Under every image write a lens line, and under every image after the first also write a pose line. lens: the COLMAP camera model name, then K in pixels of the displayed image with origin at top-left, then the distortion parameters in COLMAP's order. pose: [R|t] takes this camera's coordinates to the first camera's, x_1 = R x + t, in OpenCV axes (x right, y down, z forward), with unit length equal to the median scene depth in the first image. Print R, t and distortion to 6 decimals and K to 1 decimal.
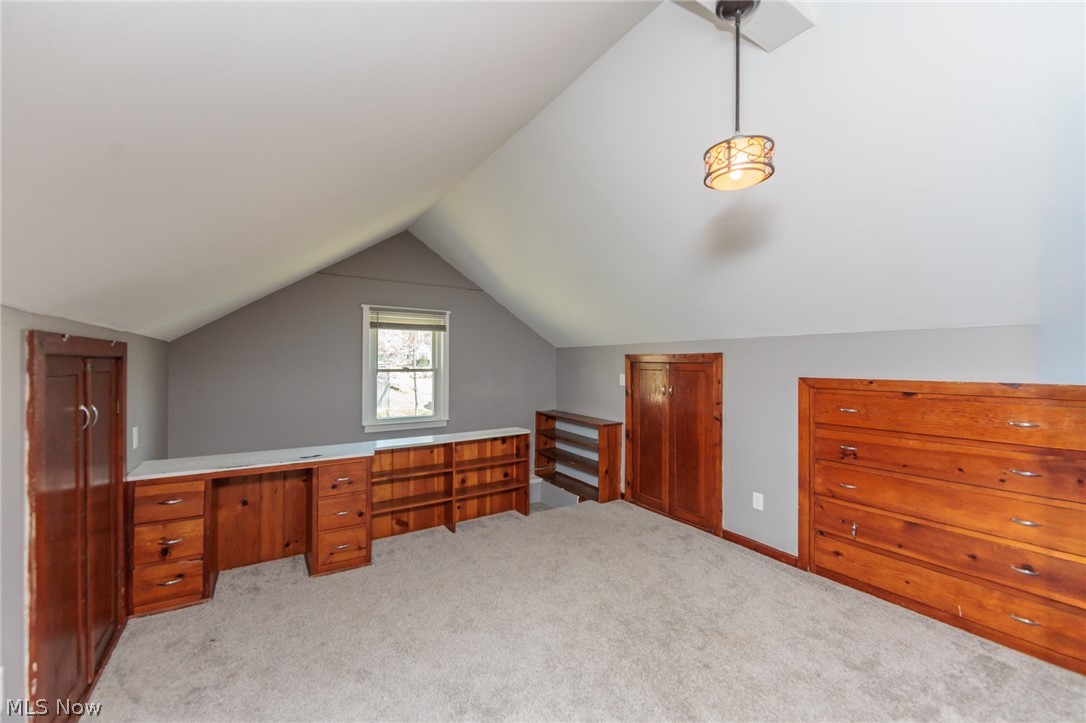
lens RADIAL K [[425.9, 0, 539.2], [0, 425.9, 358.4], [0, 0, 1]] dist [-0.007023, 0.000947]
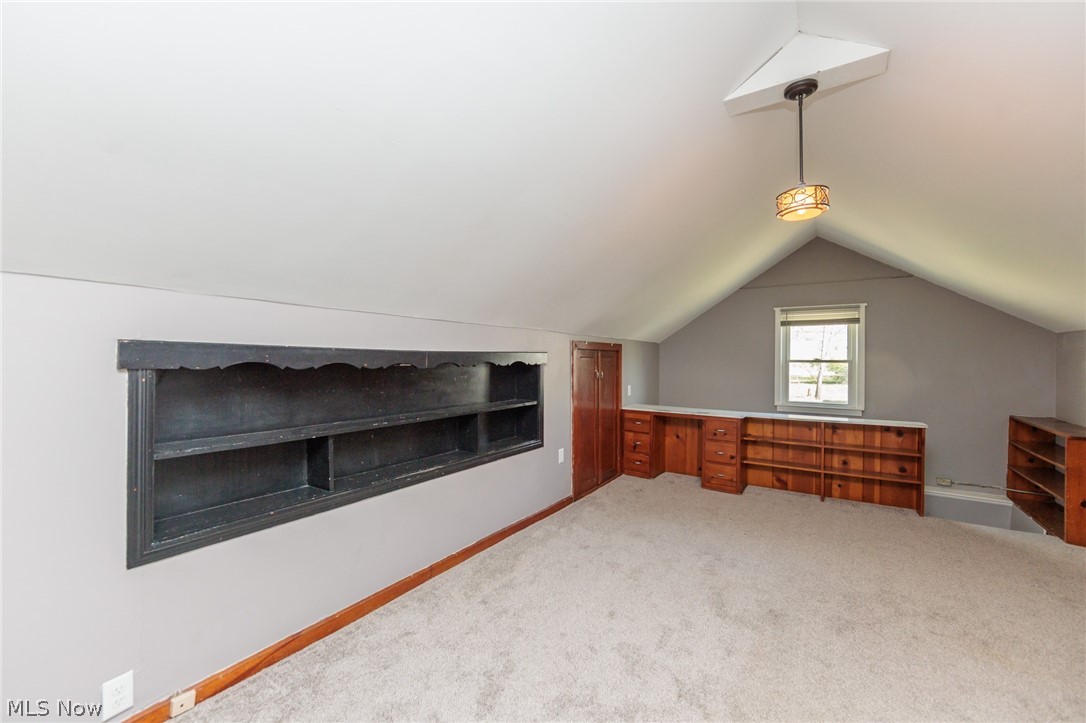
lens RADIAL K [[425.9, 0, 546.9], [0, 425.9, 361.3], [0, 0, 1]] dist [-0.007023, 0.000947]
pose [[0.393752, 0.000181, -0.919217, 0.542969], [0.004640, 0.999987, 0.002184, 0.027608], [0.919205, -0.005125, 0.393746, -0.121639]]
